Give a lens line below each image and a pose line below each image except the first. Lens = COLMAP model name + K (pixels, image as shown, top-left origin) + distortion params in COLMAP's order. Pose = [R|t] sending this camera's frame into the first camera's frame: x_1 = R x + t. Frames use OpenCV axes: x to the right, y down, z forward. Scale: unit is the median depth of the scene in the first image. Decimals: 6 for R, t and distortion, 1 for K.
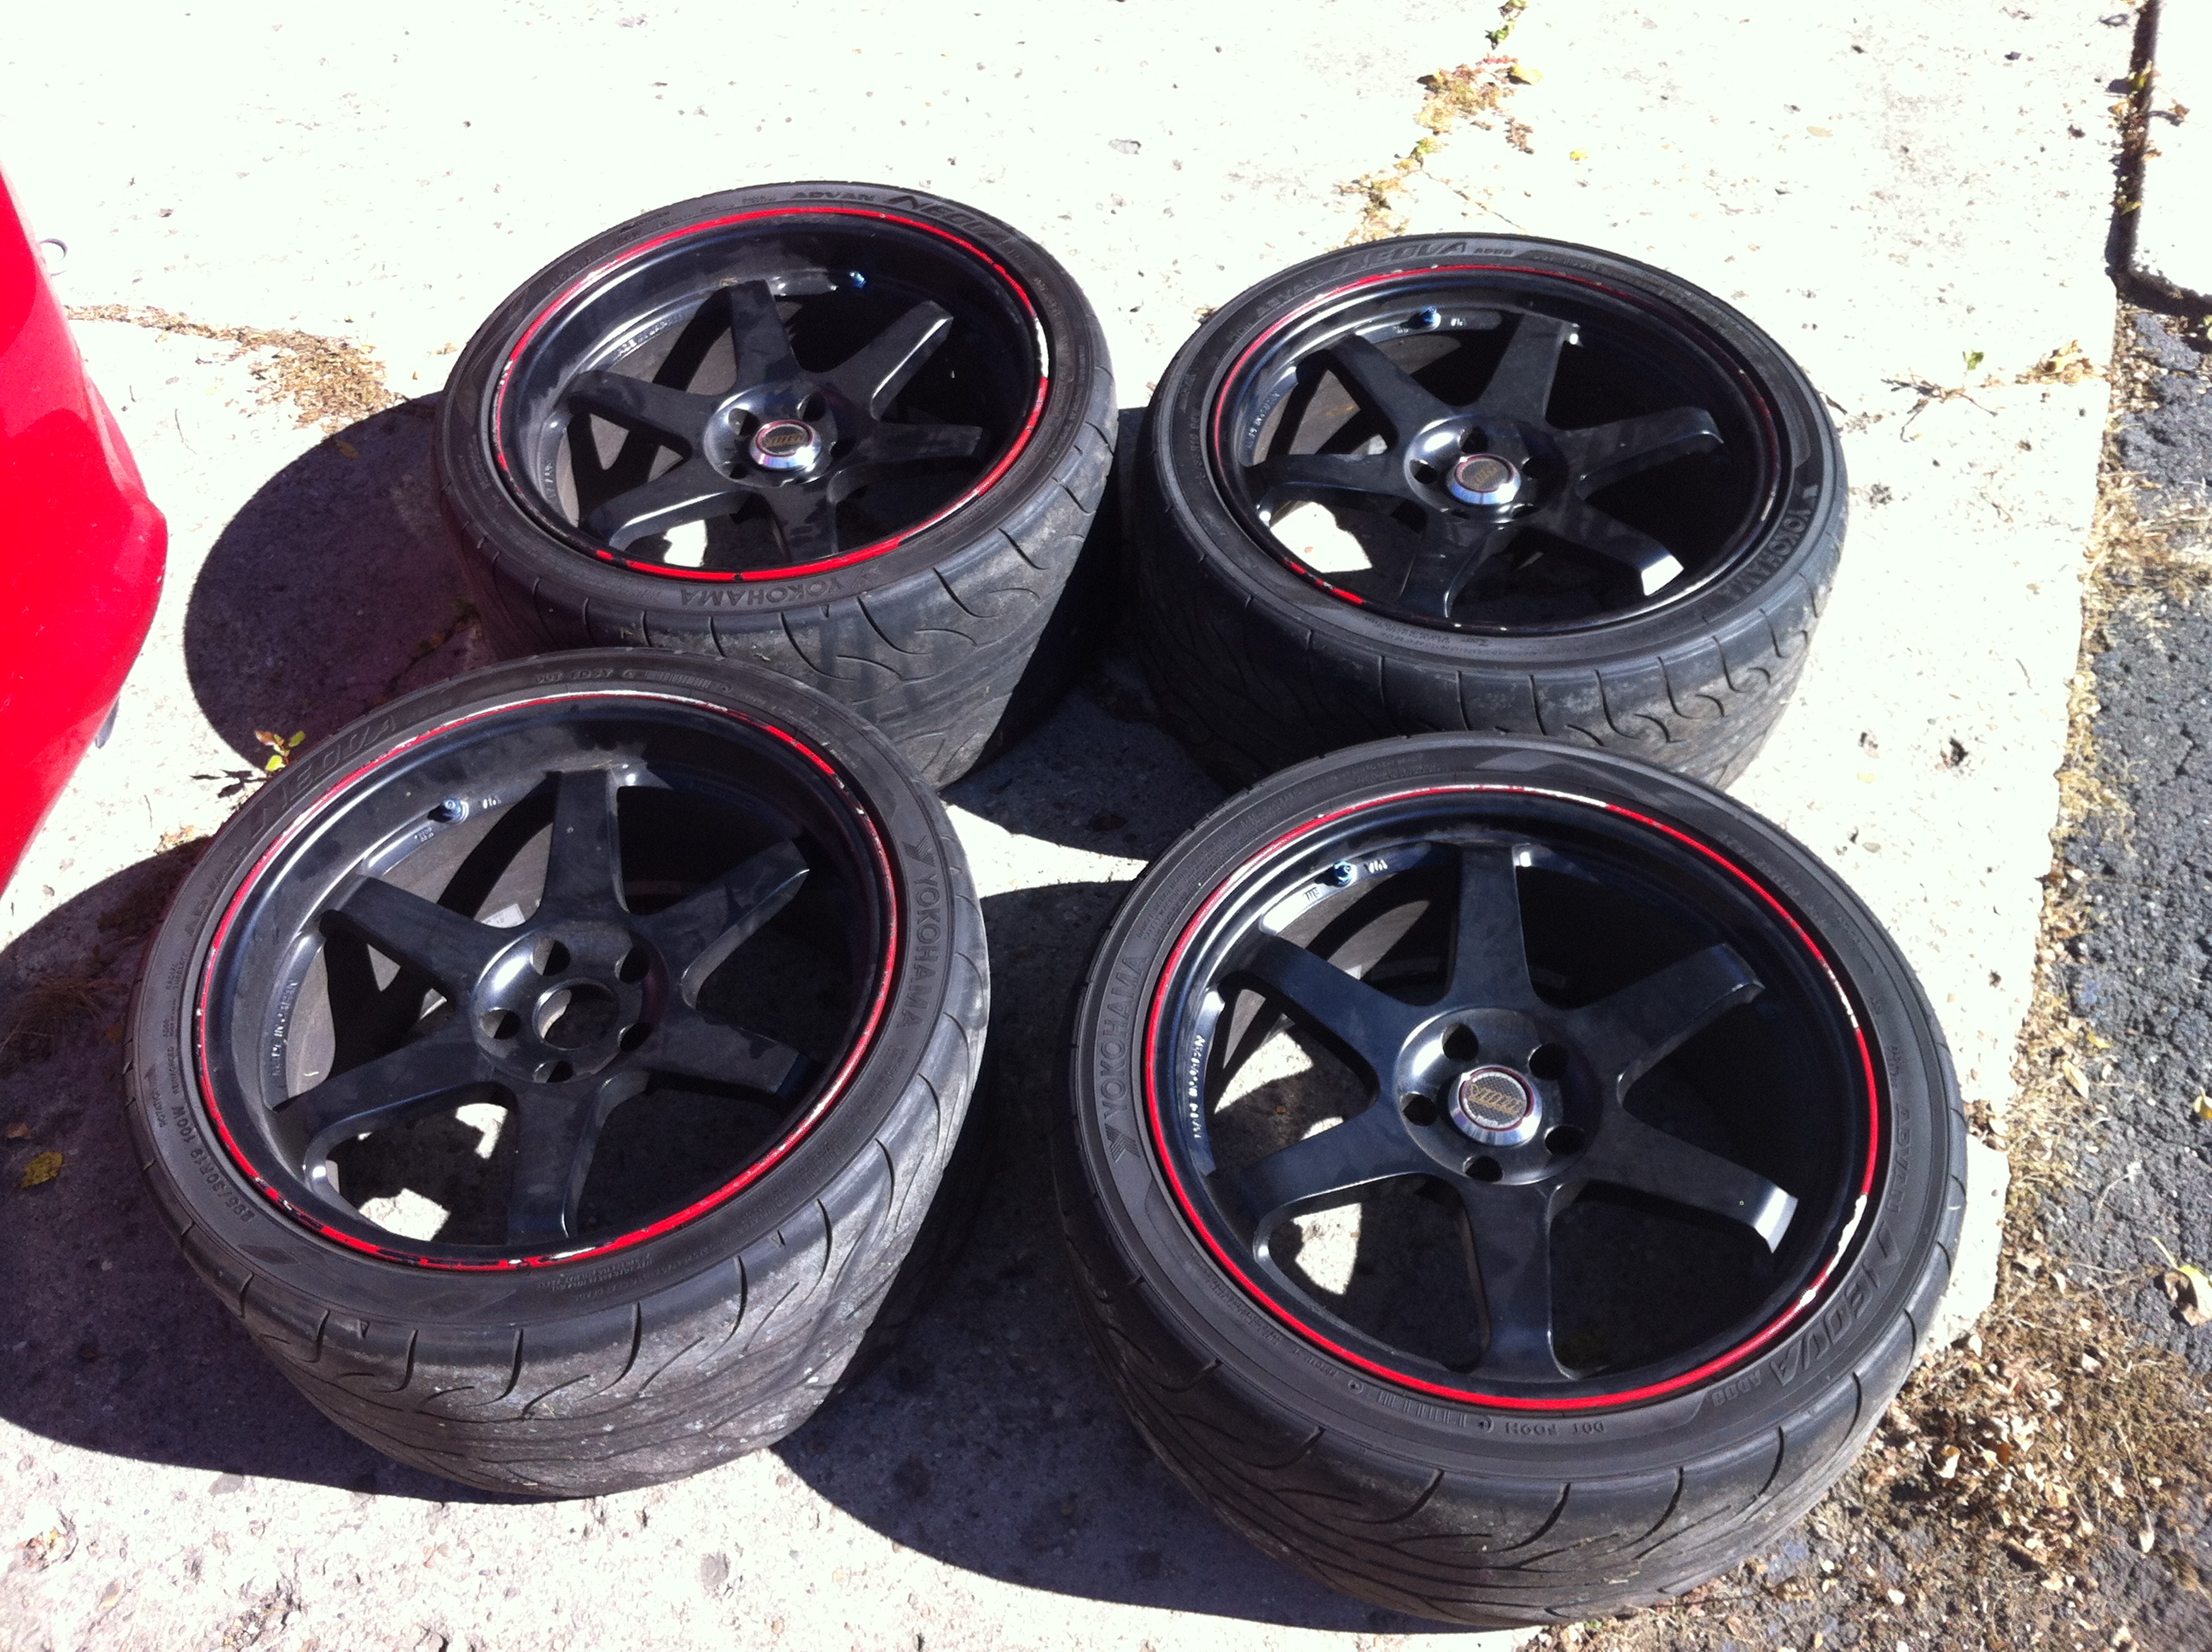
lens RADIAL K [[2063.4, 0, 1106.0], [0, 2063.4, 826.0], [0, 0, 1]] dist [0.003114, -0.190003]
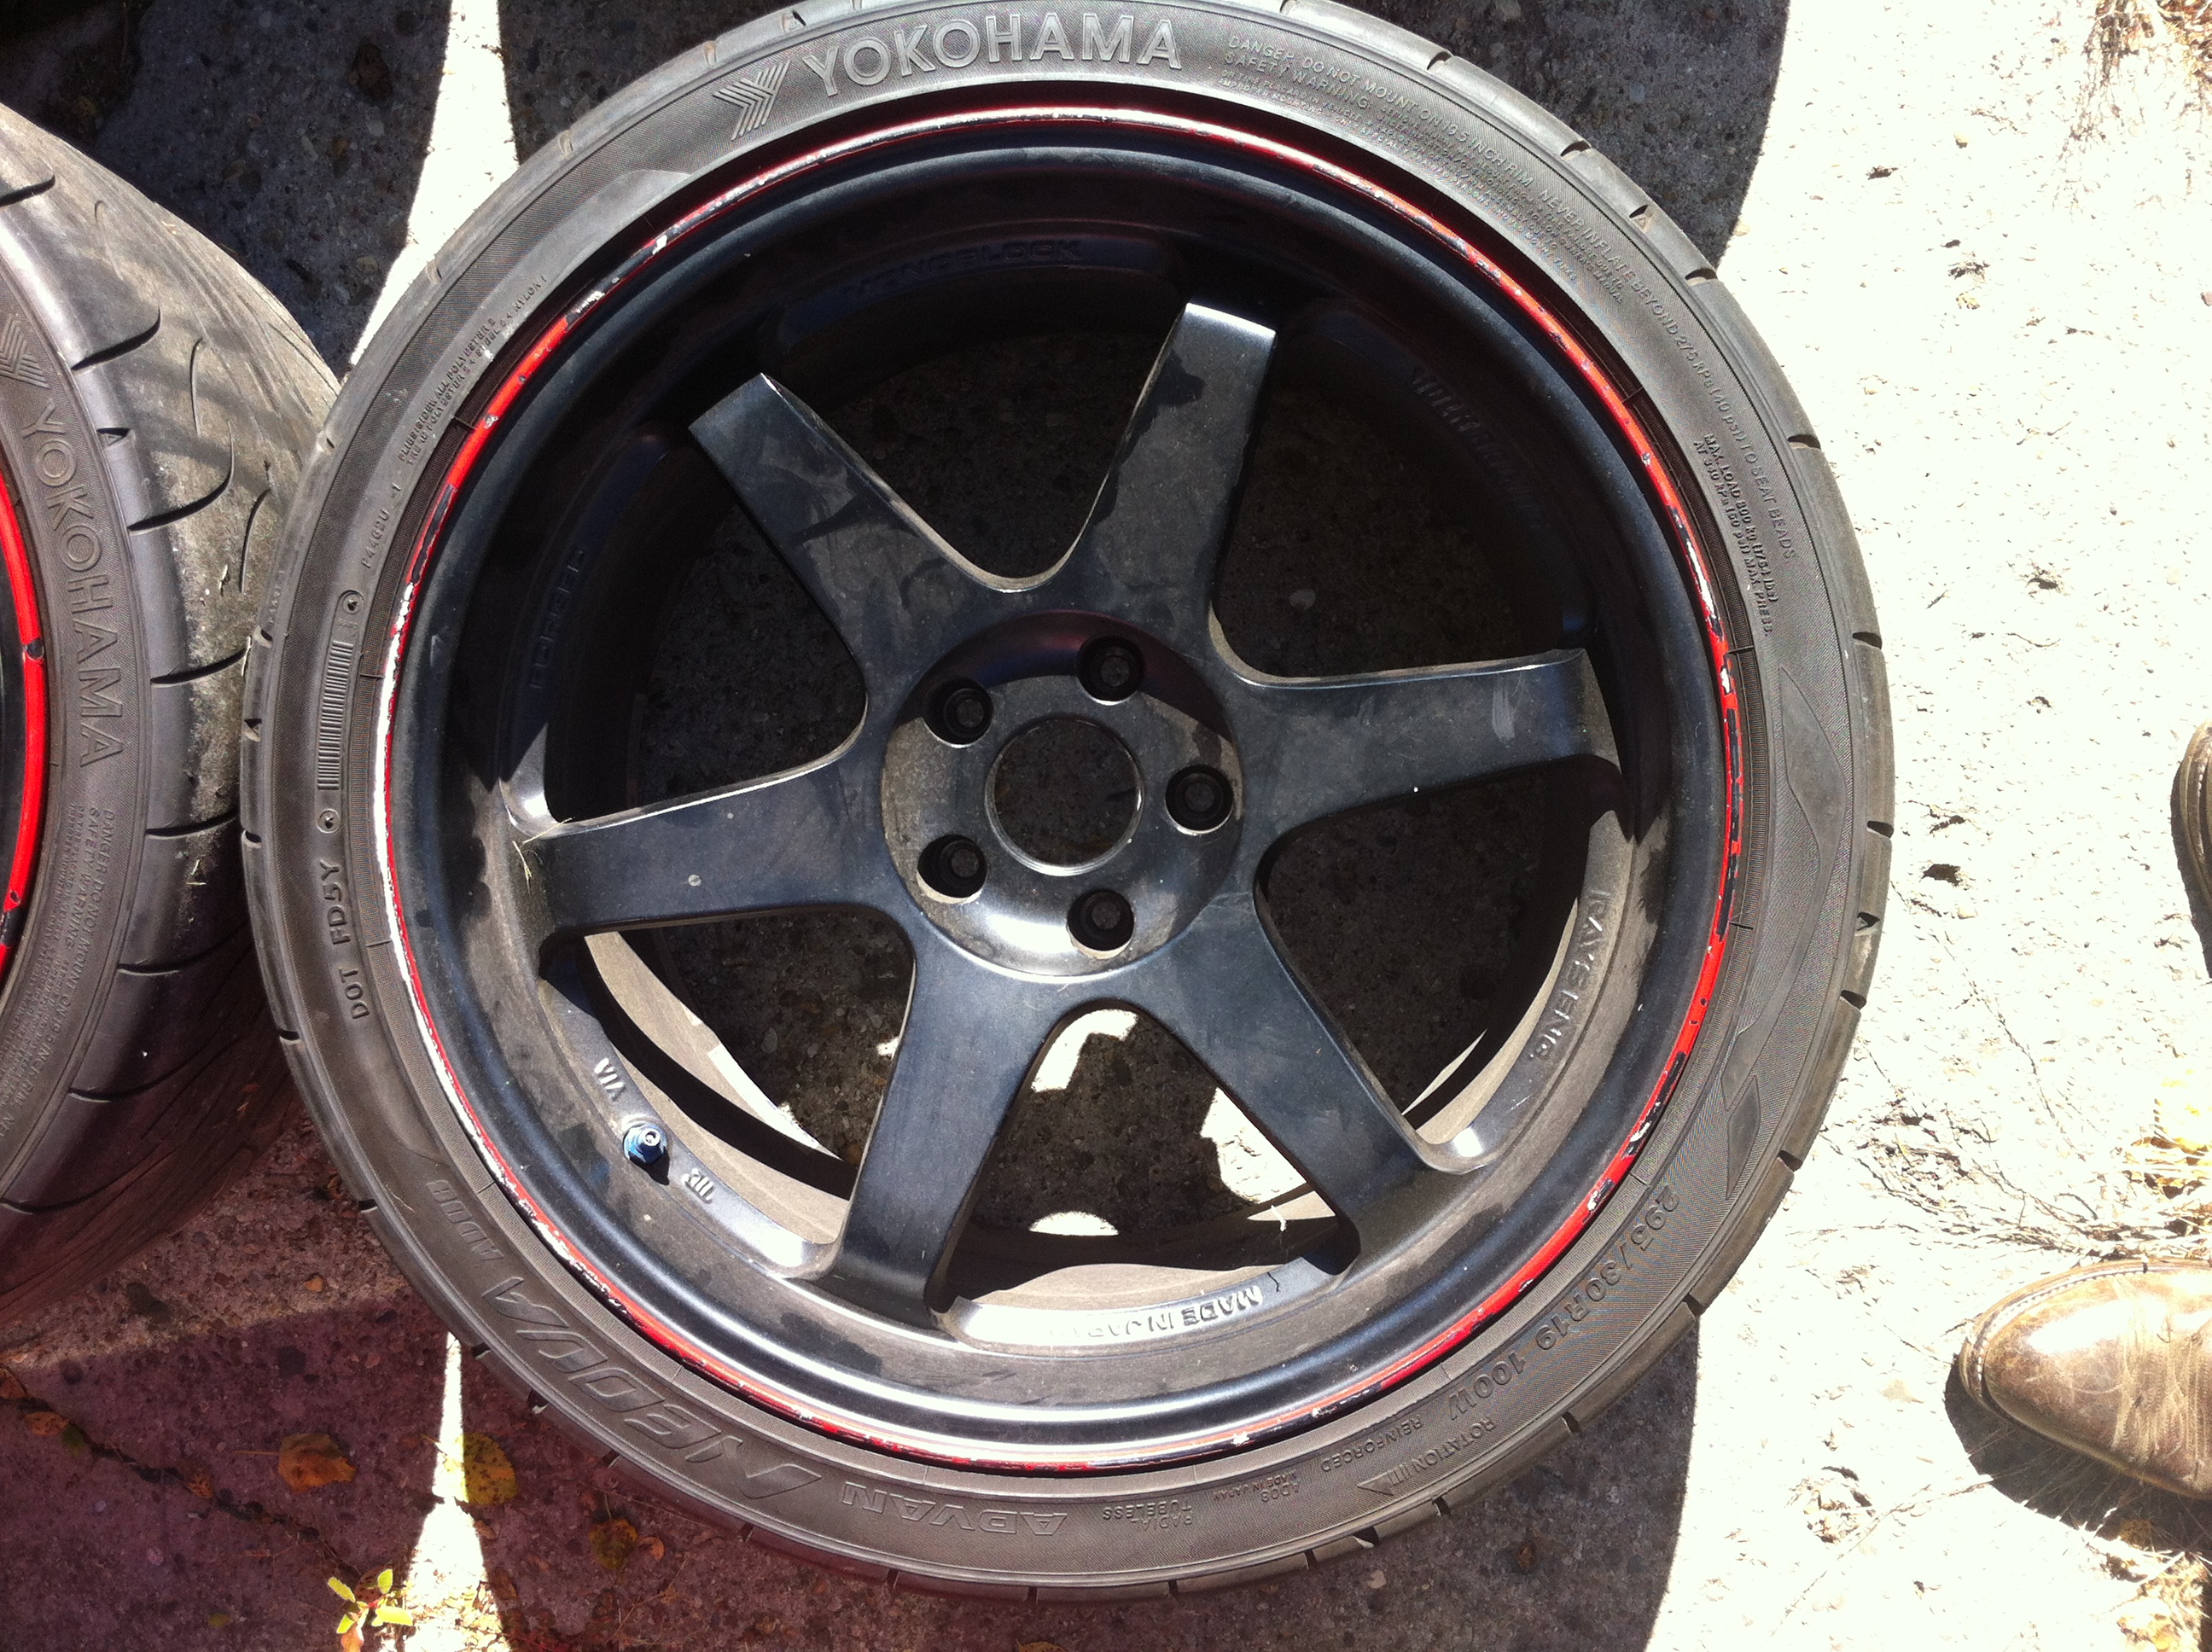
lens RADIAL K [[2063.4, 0, 1106.0], [0, 2063.4, 826.0], [0, 0, 1]] dist [0.003114, -0.190003]
pose [[-0.098436, -0.995140, -0.002396, -0.250214], [0.806725, -0.081208, 0.585320, -0.205632], [-0.582671, 0.055684, 0.810799, 0.521601]]
